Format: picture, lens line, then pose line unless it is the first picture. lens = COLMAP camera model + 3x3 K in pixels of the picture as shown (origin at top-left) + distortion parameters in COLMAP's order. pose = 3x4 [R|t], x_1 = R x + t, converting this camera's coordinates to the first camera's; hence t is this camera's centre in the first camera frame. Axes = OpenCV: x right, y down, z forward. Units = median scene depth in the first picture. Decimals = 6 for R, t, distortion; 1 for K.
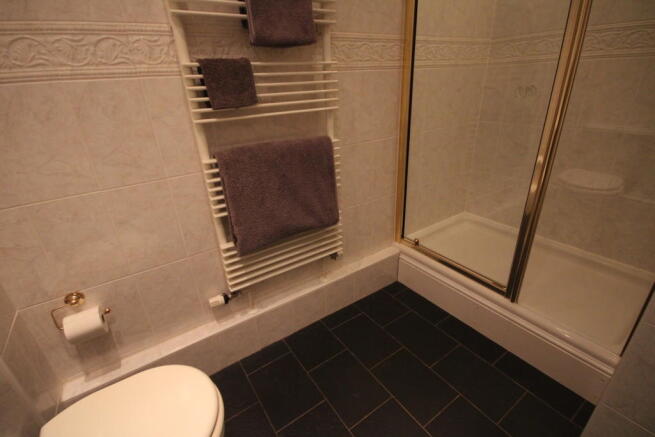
lens RADIAL K [[305.2, 0, 327.5], [0, 305.2, 218.5], [0, 0, 1]] dist [0.001152, -0.011347]
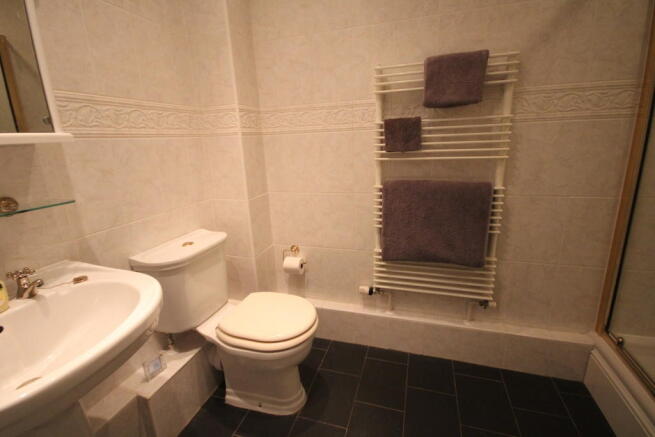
lens RADIAL K [[305.2, 0, 327.5], [0, 305.2, 218.5], [0, 0, 1]] dist [0.001152, -0.011347]
pose [[0.618632, 0.214530, -0.755825, 0.494120], [-0.310470, 0.950454, 0.015657, 0.005106], [0.721736, 0.224975, 0.654587, -0.062104]]
